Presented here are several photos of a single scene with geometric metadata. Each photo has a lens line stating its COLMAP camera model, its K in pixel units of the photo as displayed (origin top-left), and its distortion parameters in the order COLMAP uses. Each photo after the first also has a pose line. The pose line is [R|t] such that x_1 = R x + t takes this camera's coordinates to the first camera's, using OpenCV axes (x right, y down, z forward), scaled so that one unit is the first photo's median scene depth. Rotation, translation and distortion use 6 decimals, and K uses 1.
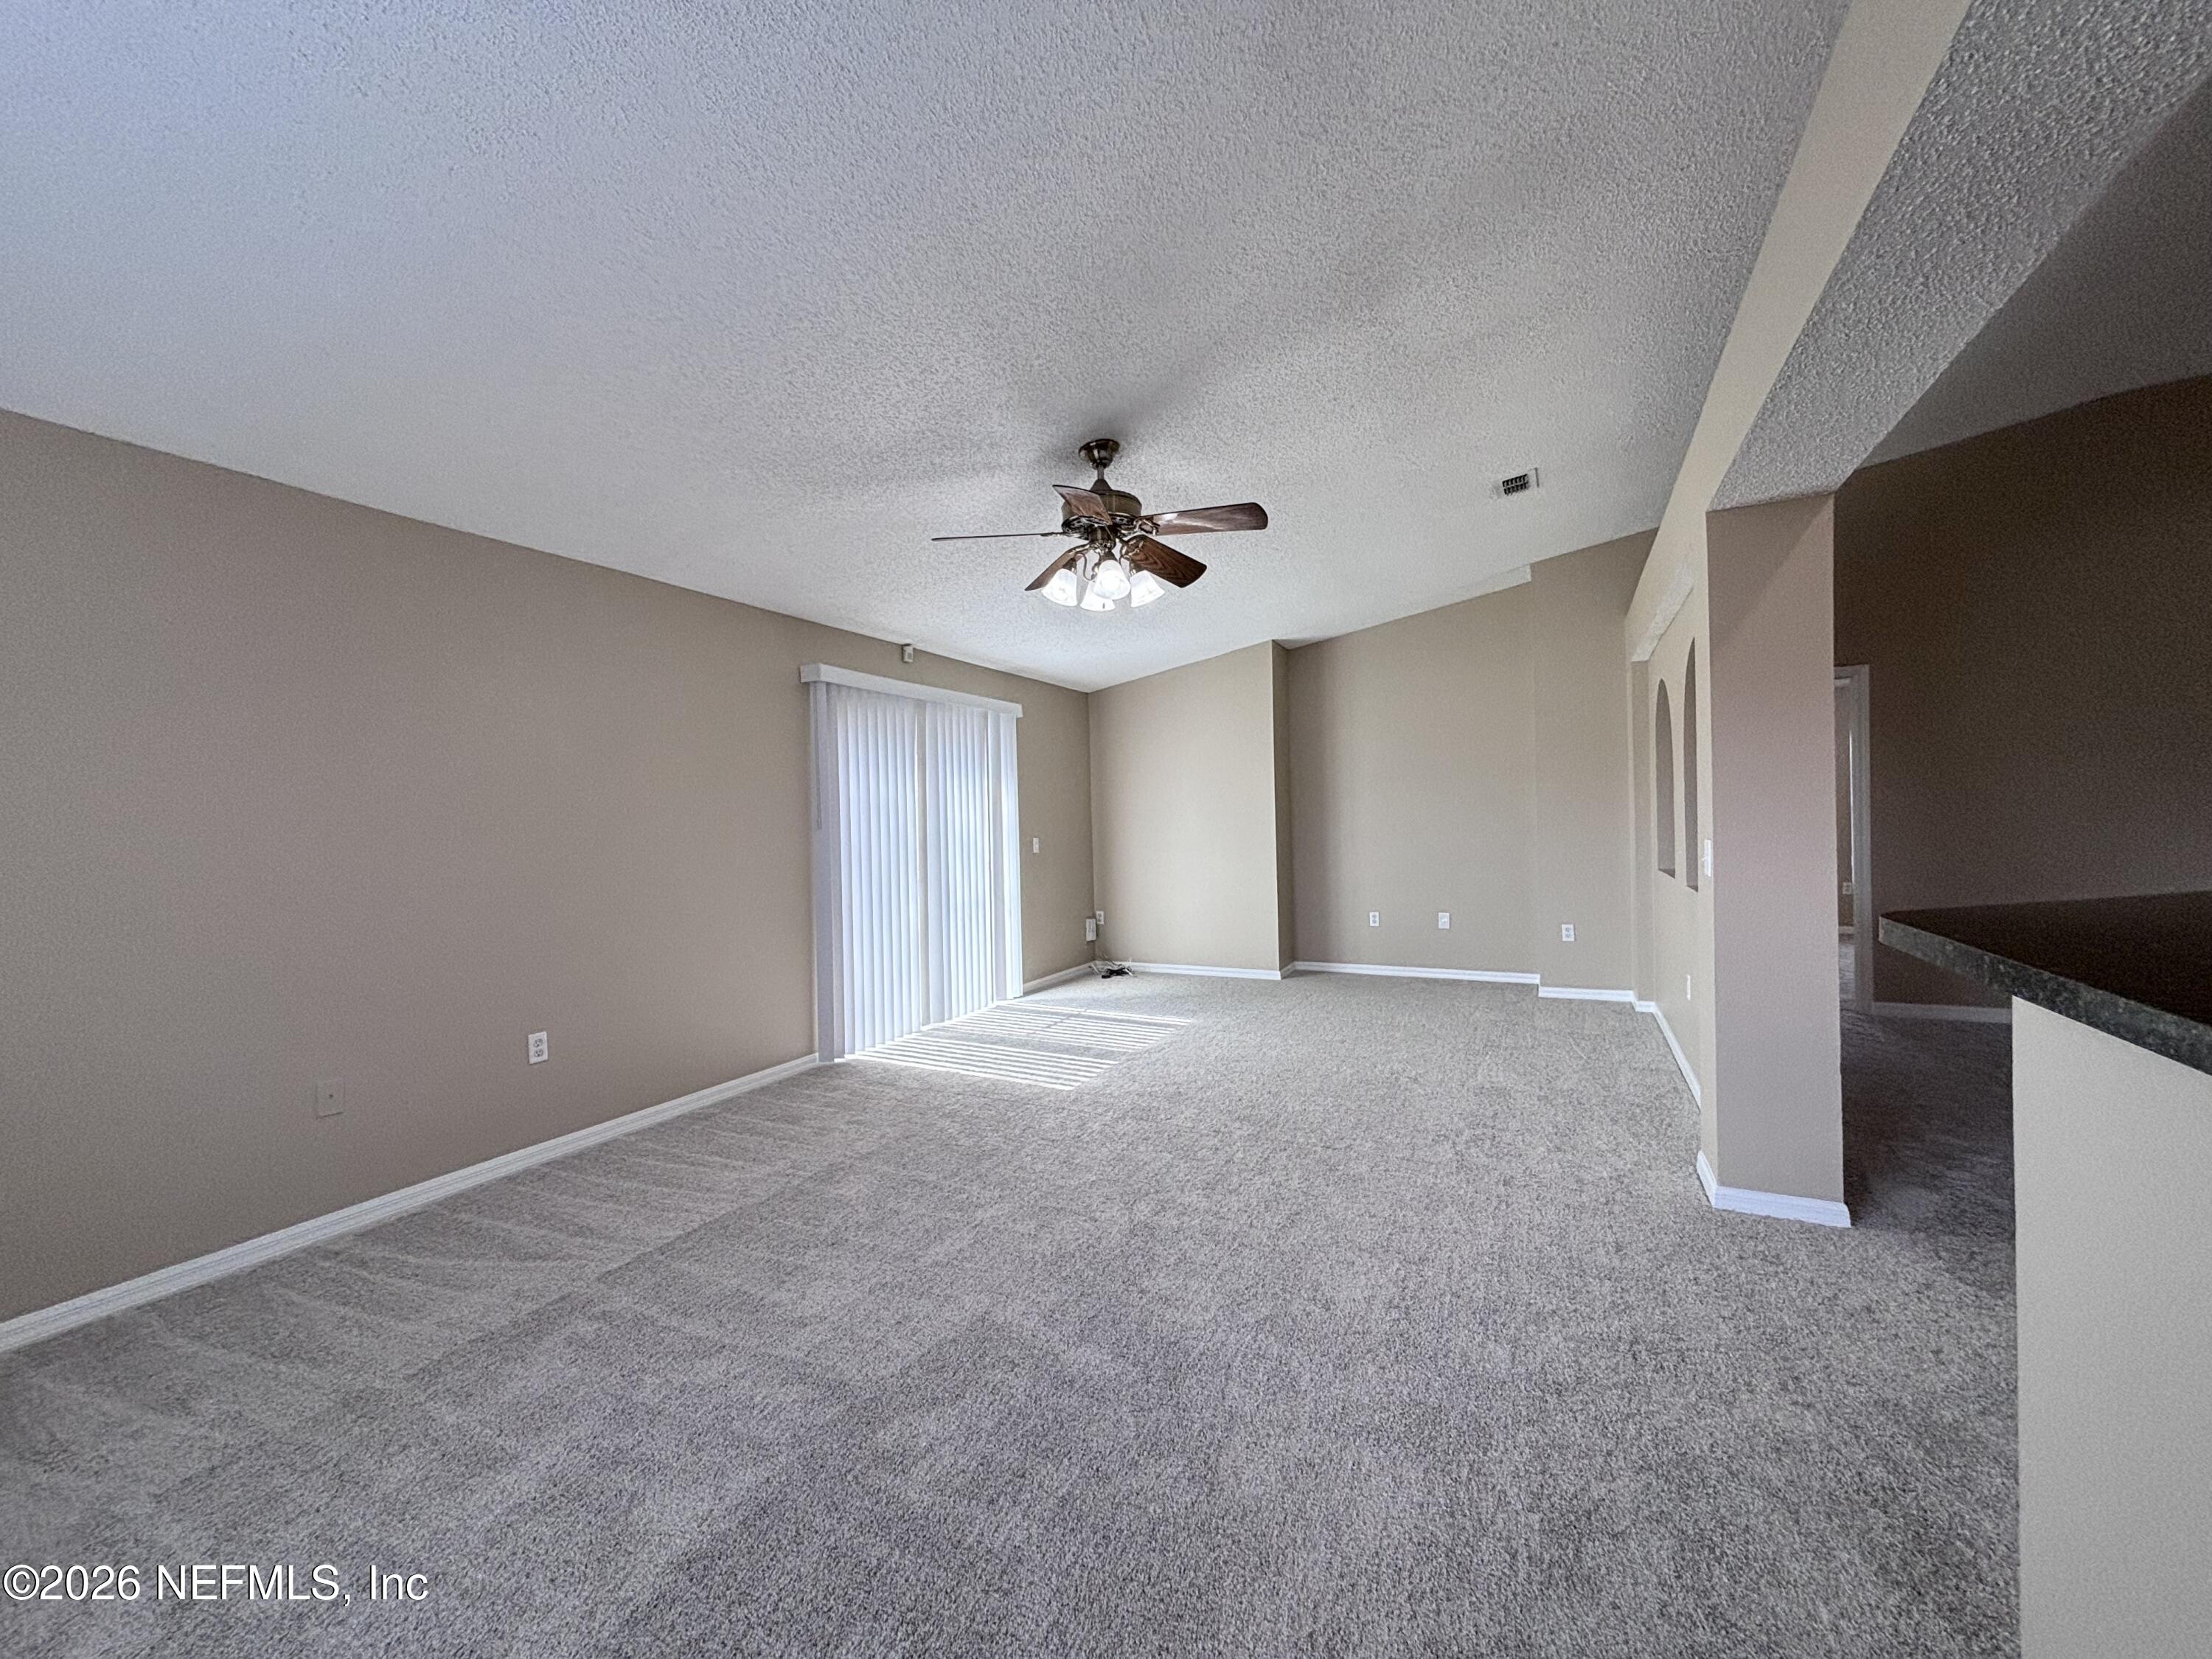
lens RADIAL K [[879.9, 0, 1108.5], [0, 879.9, 835.4], [0, 0, 1]] dist [0.020534, -0.005347]
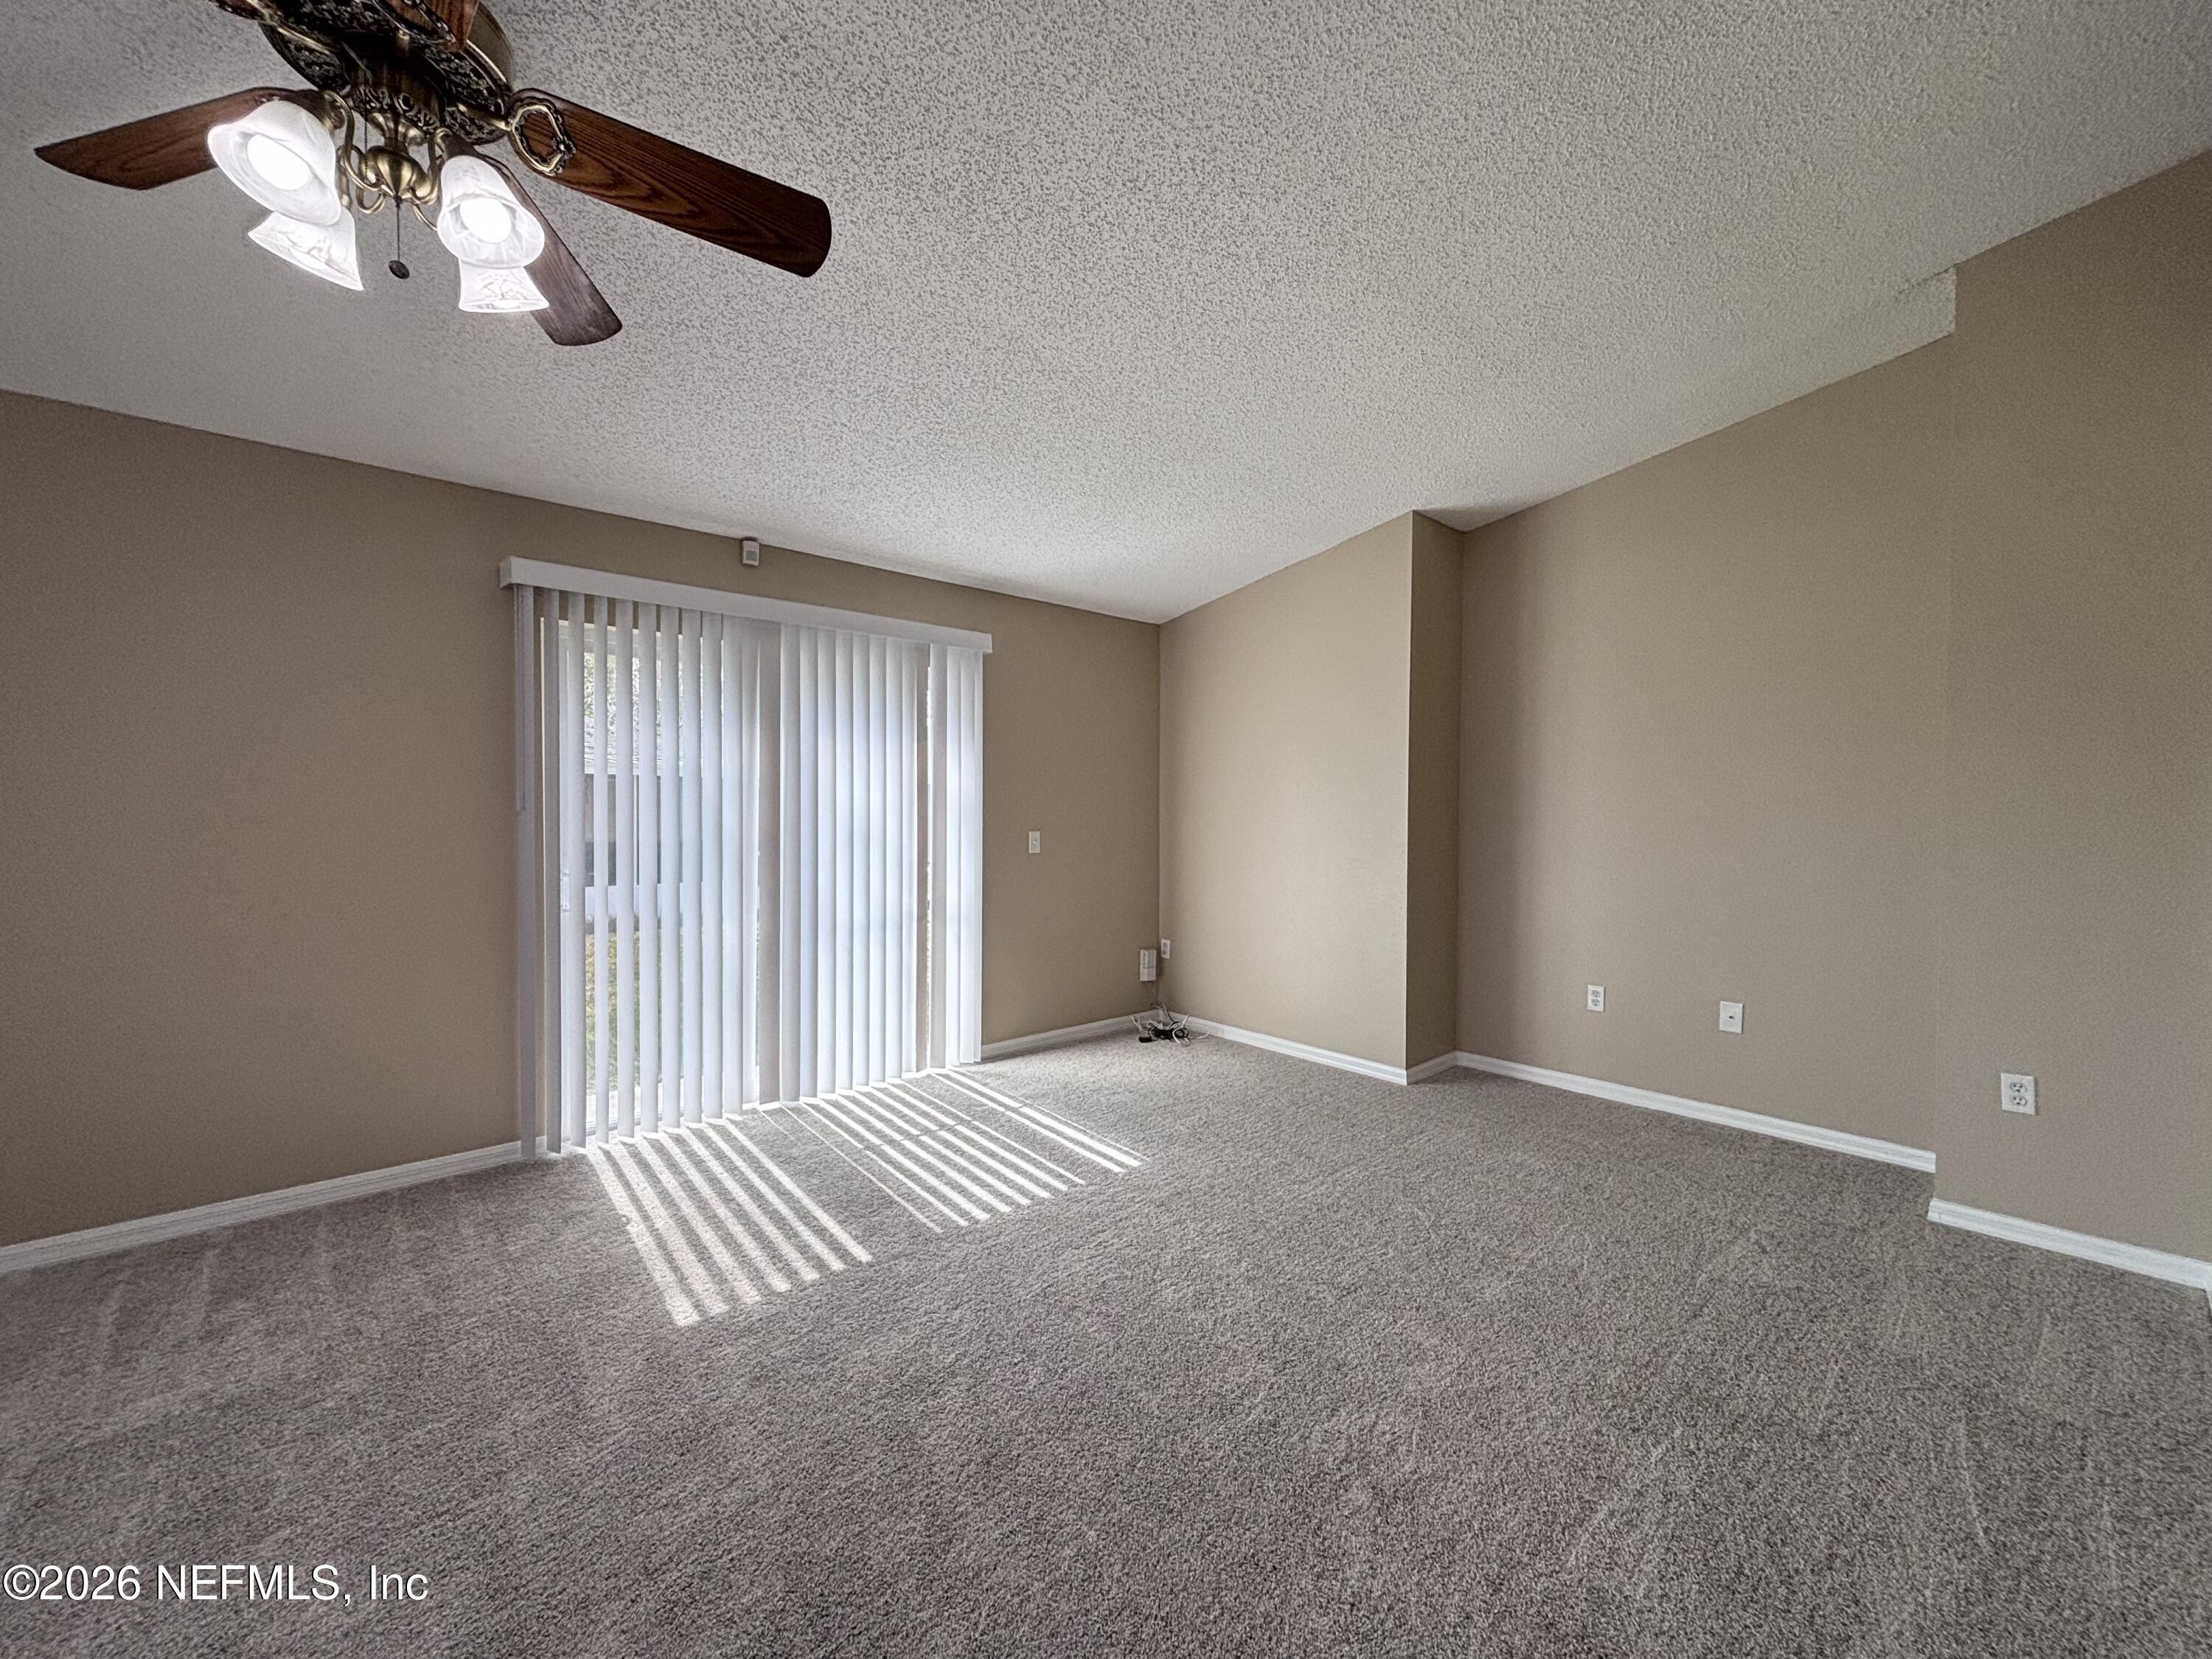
lens RADIAL K [[886.4, 0, 1110.5], [0, 886.4, 840.4], [0, 0, 1]] dist [0.001887, 0.000228]
pose [[0.929282, 0.042508, -0.366917, 0.300943], [-0.033956, 0.998981, 0.029734, -0.017251], [0.367807, -0.015173, 0.929778, 0.495695]]
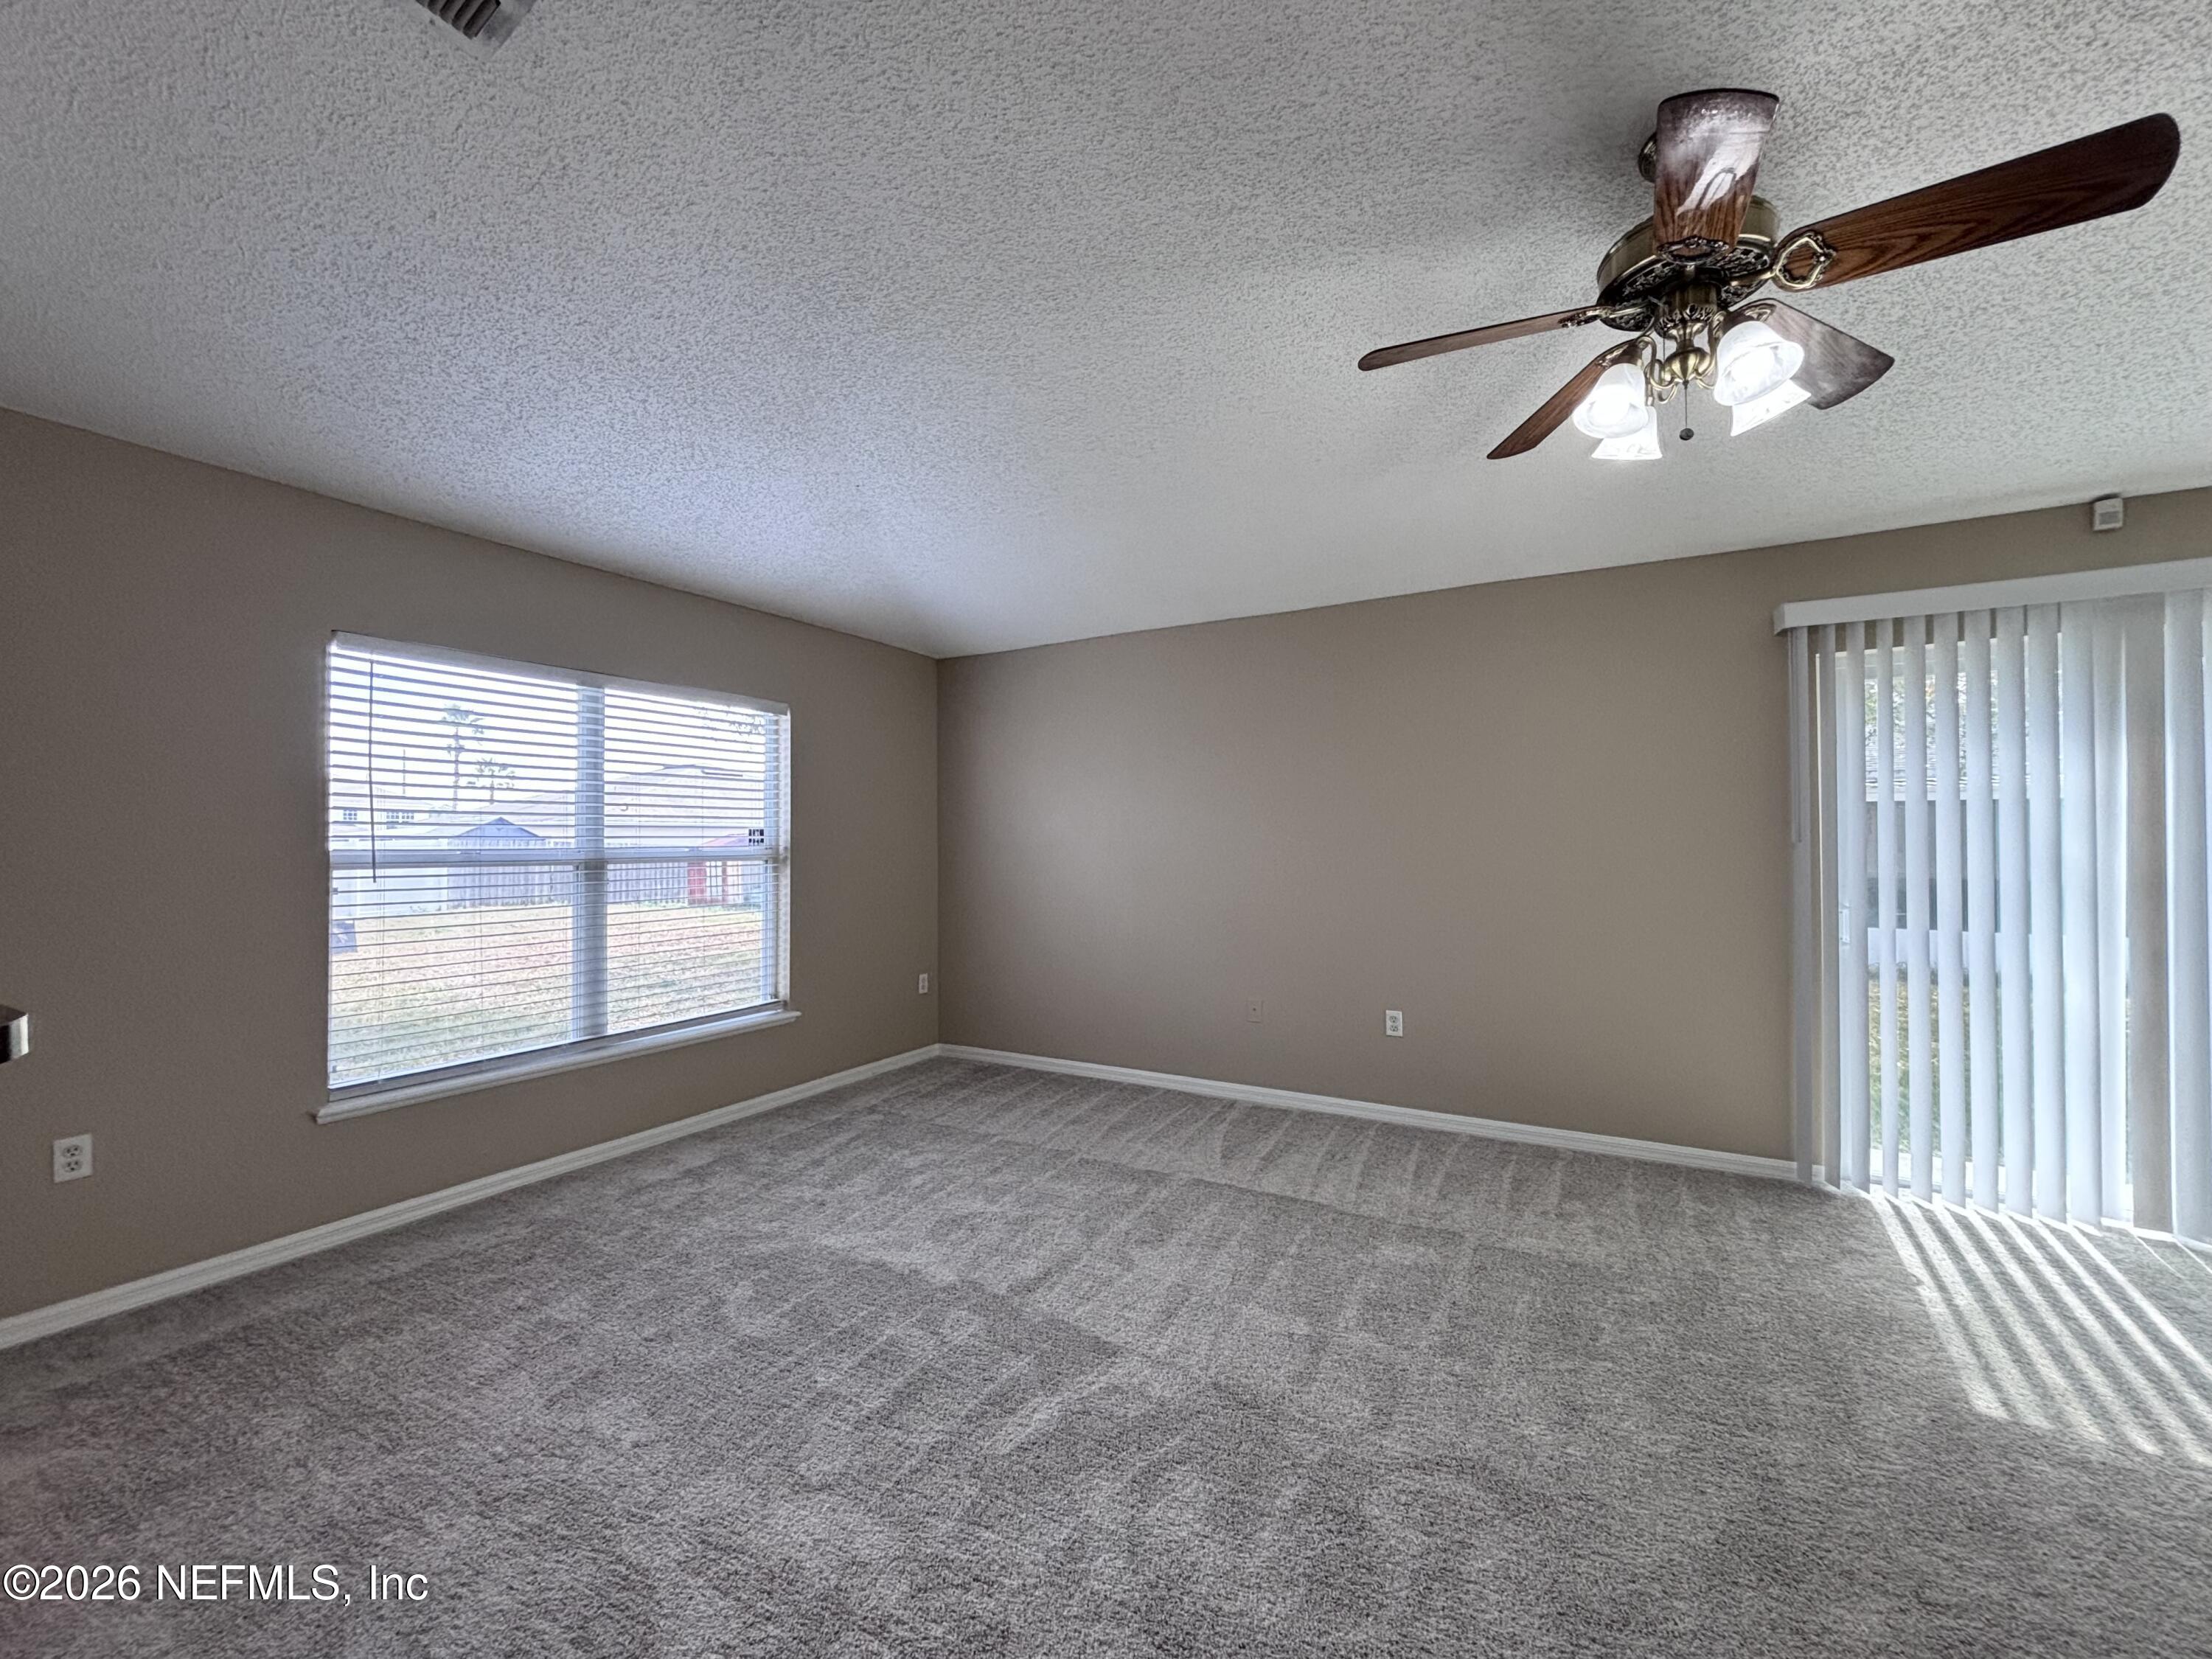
lens RADIAL K [[879.9, 0, 1108.5], [0, 879.9, 835.4], [0, 0, 1]] dist [0.020534, -0.005347]
pose [[-0.059940, 0.010851, -0.998143, 0.367754], [-0.002987, 0.999934, 0.011050, -0.016586], [0.998198, 0.003643, -0.059903, 0.459229]]
